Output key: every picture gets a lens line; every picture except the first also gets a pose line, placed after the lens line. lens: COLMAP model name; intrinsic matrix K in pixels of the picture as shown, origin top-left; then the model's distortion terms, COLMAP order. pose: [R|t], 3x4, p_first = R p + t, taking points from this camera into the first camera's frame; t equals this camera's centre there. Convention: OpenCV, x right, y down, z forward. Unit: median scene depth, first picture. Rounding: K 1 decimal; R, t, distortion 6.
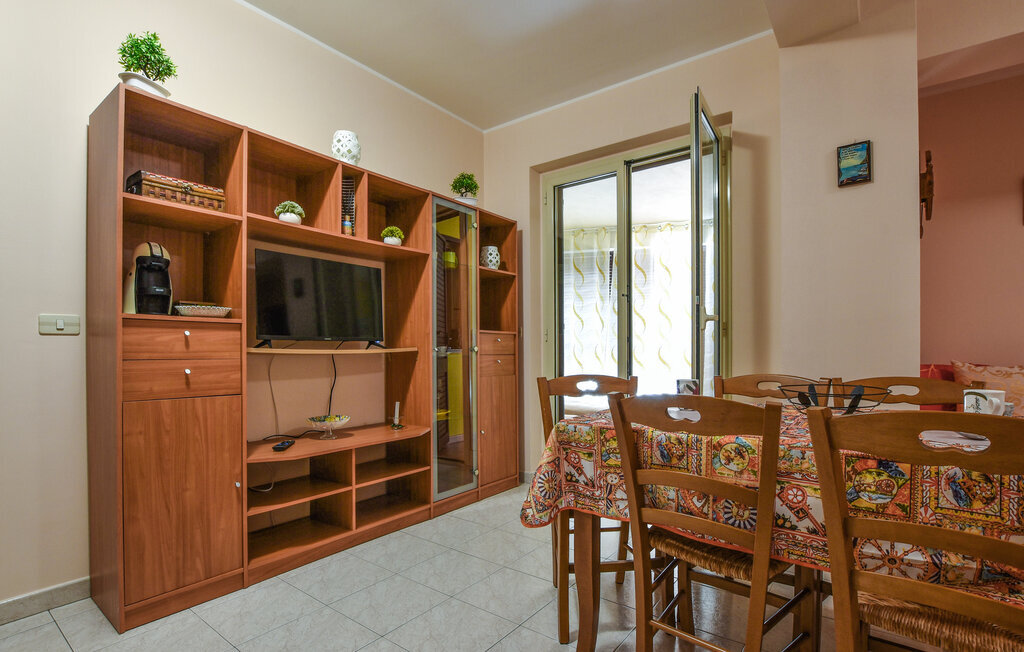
lens RADIAL K [[486.2, 0, 514.4], [0, 486.2, 357.4], [0, 0, 1]] dist [-0.030886, 0.001164]
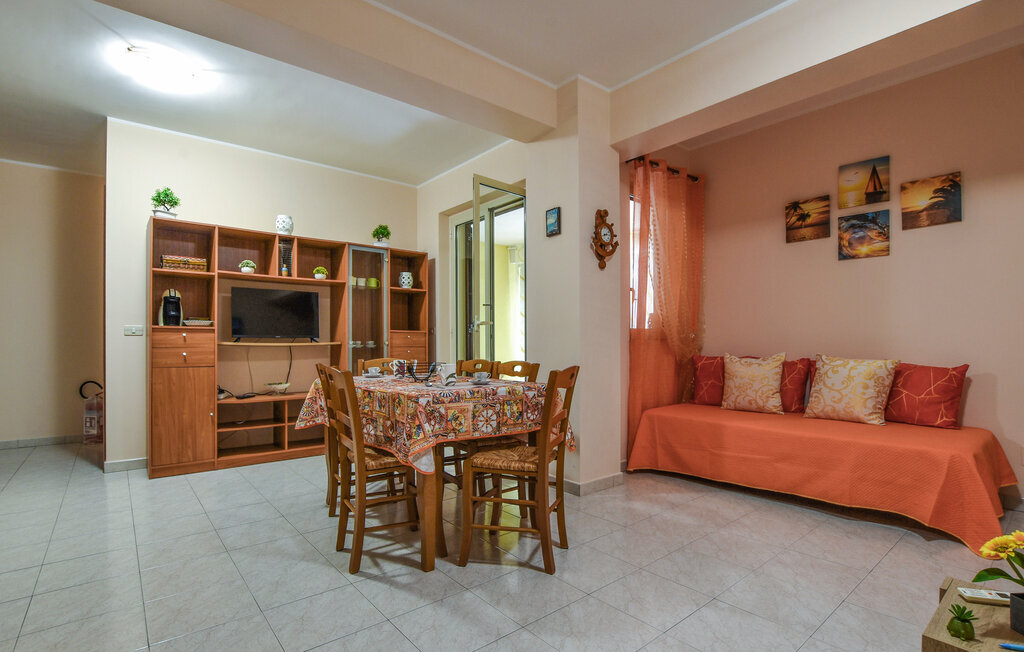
lens RADIAL K [[492.0, 0, 512.6], [0, 492.0, 350.7], [0, 0, 1]] dist [-0.022617, -0.009527]
pose [[0.972561, 0.006440, -0.232558, 0.945239], [-0.006758, 0.999977, -0.000571, 0.006106], [0.232549, 0.002127, 0.972582, -0.548445]]
